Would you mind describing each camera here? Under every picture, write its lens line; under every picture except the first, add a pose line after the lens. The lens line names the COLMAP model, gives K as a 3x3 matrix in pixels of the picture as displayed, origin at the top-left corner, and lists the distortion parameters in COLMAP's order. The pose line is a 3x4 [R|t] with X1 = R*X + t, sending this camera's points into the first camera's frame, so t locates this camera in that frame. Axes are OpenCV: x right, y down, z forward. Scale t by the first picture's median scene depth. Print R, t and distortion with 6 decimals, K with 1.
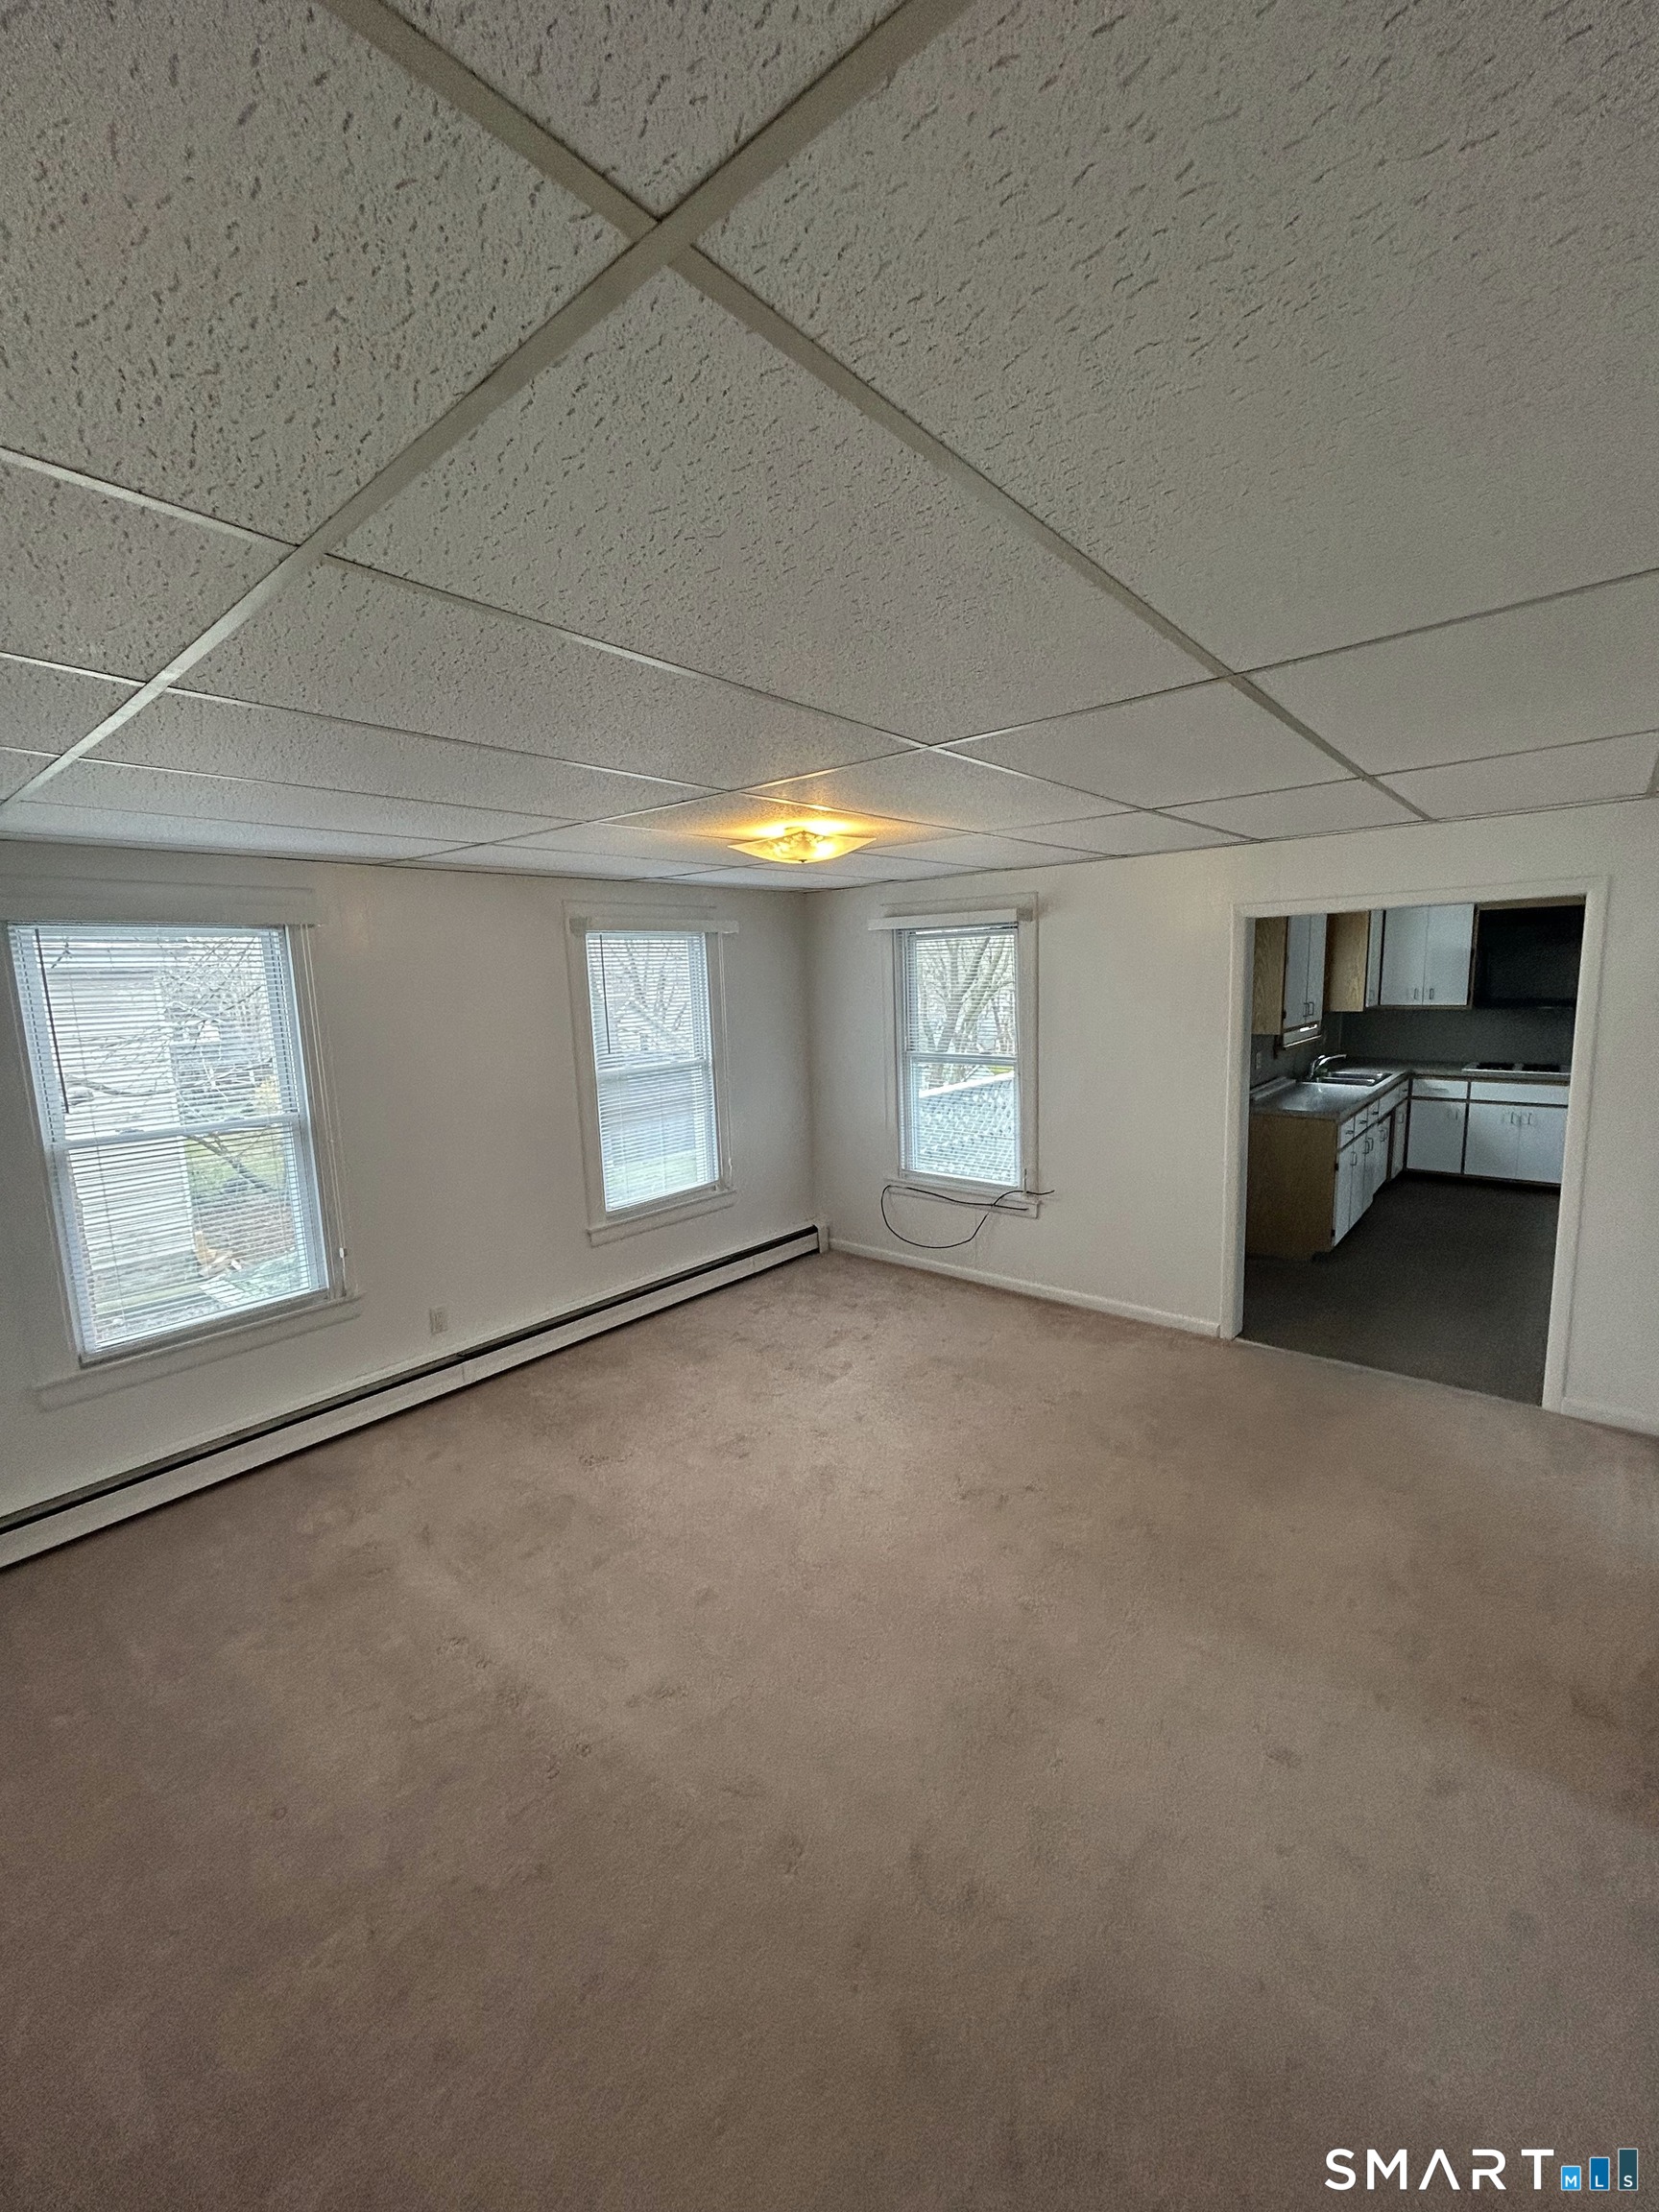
lens RADIAL K [[886.4, 0, 836.6], [0, 886.4, 1107.4], [0, 0, 1]] dist [-0.000590, -0.000339]
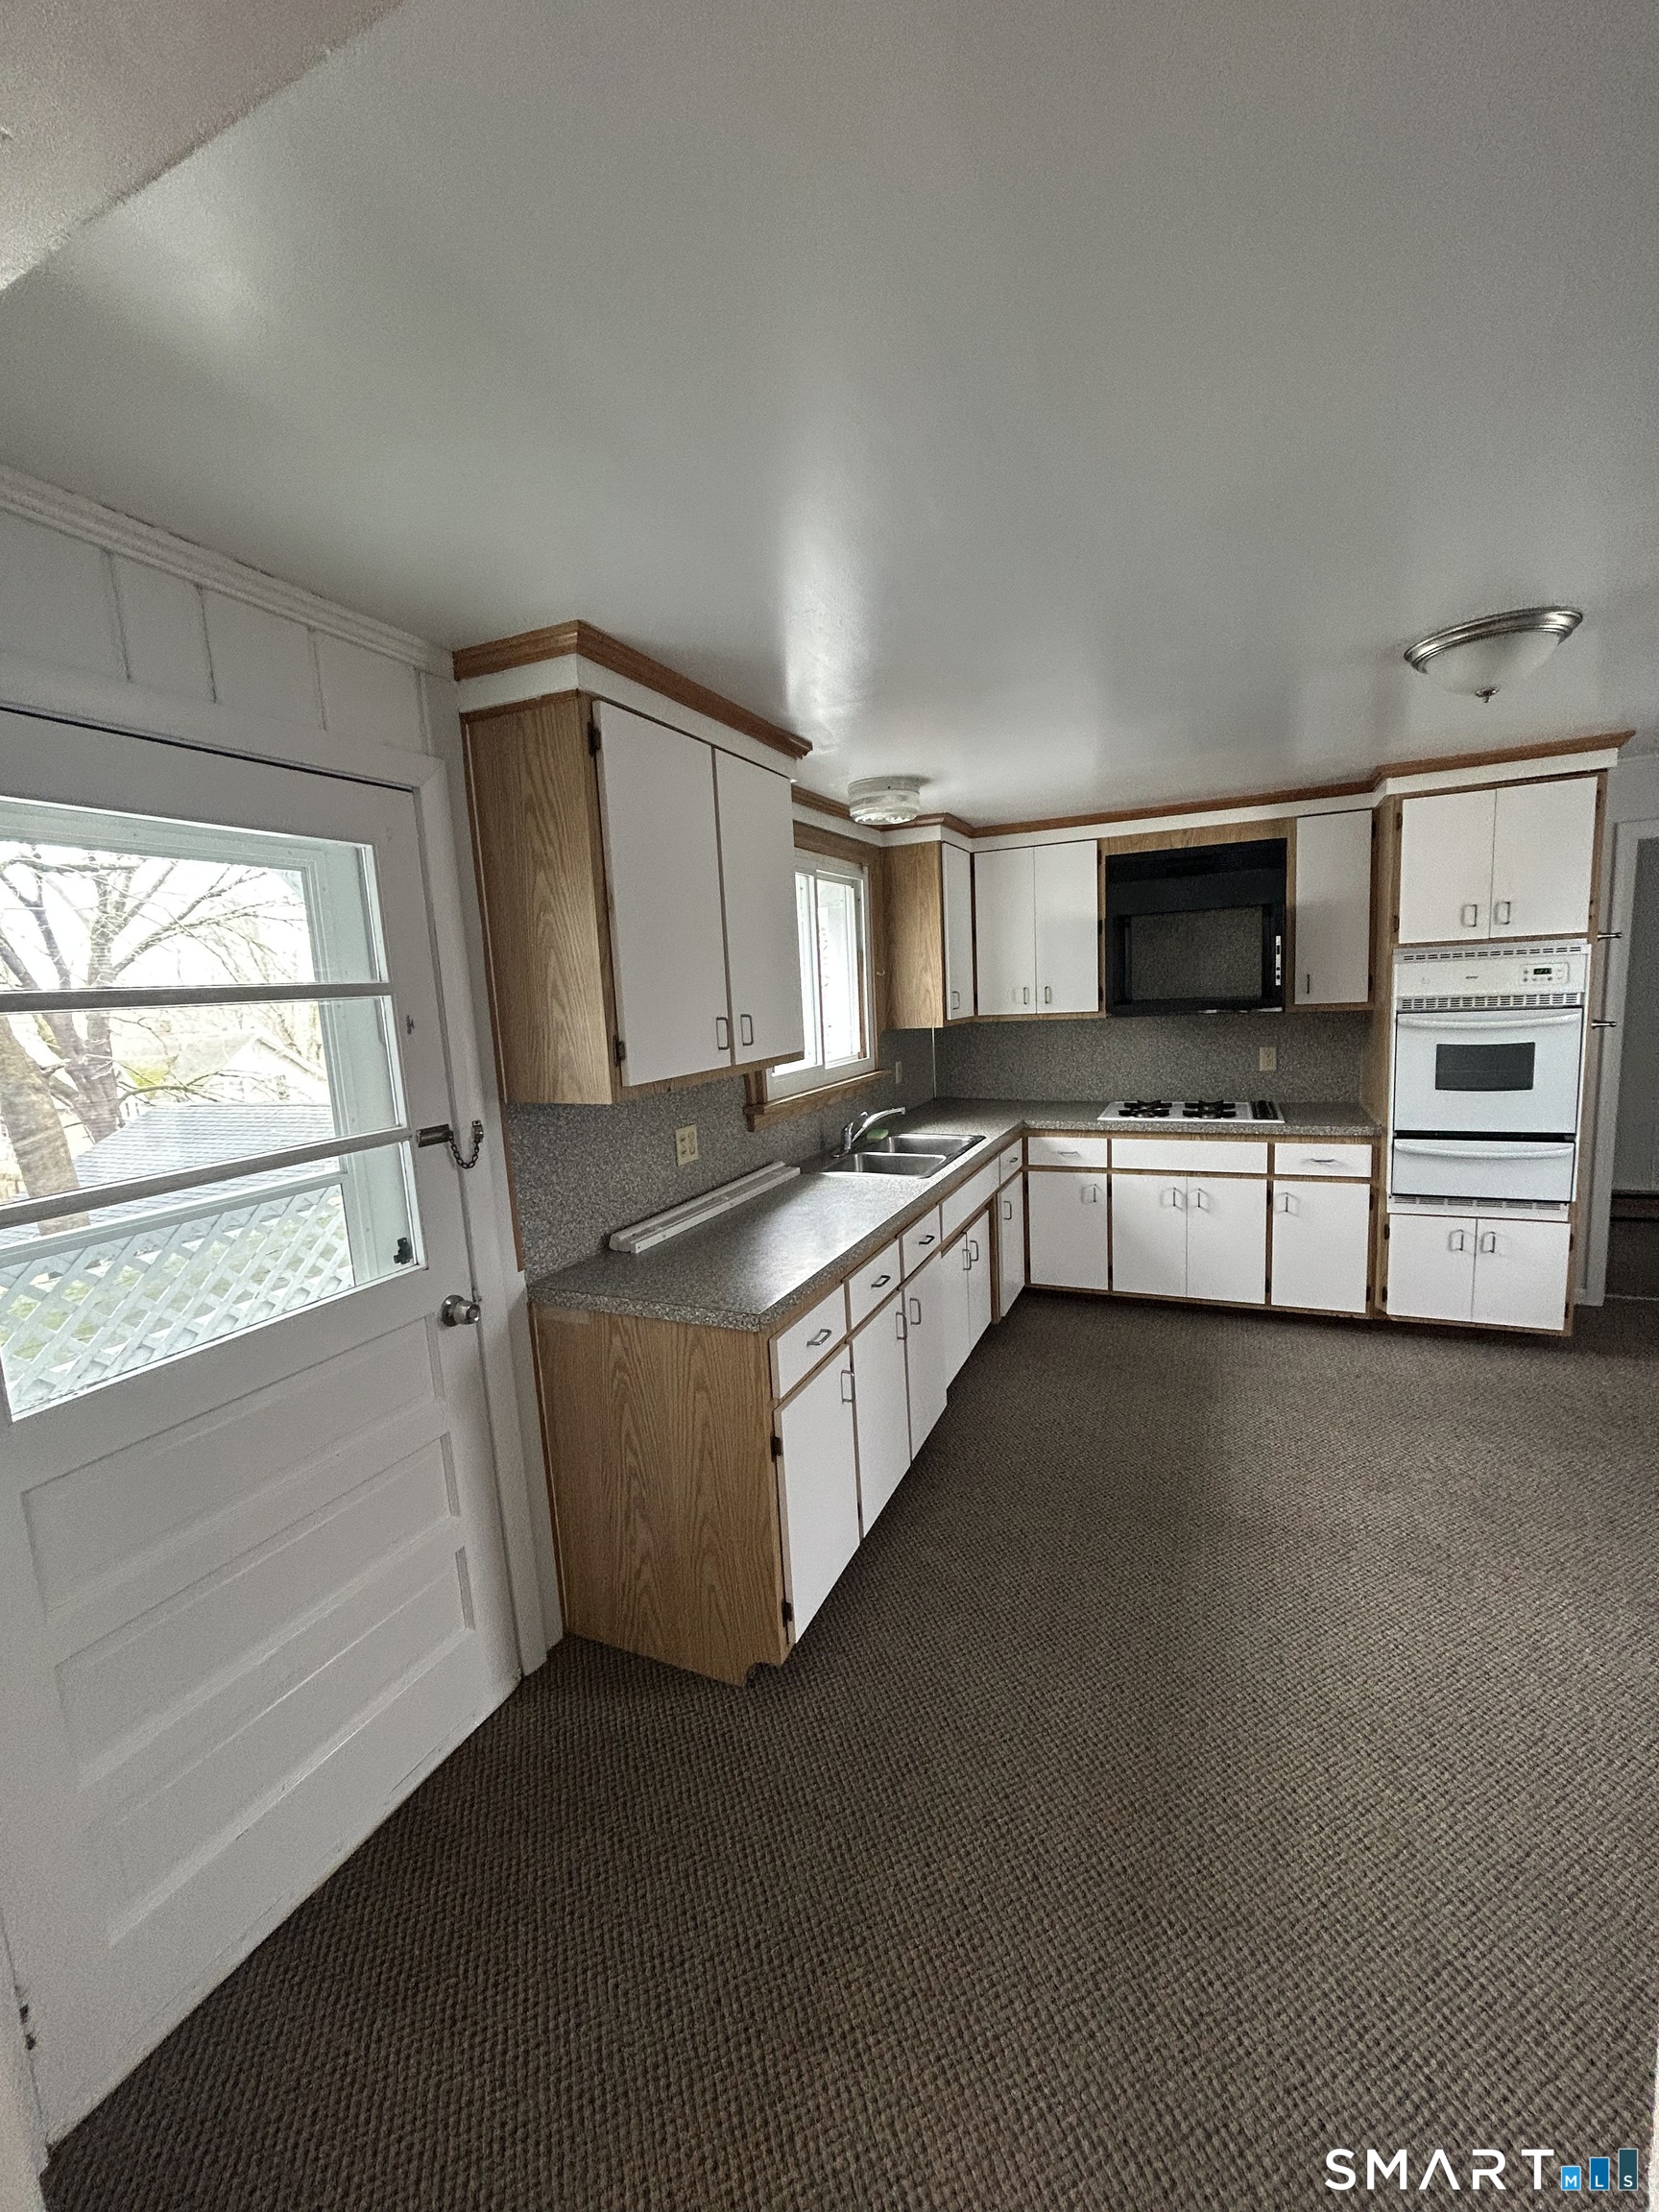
lens RADIAL K [[886.4, 0, 828.7], [0, 886.4, 1110.0], [0, 0, 1]] dist [-0.000590, -0.000339]
pose [[0.961135, -0.058511, 0.269806, 0.489191], [0.064822, 0.997791, -0.014532, -0.068185], [-0.268360, 0.031457, 0.962805, 0.623498]]
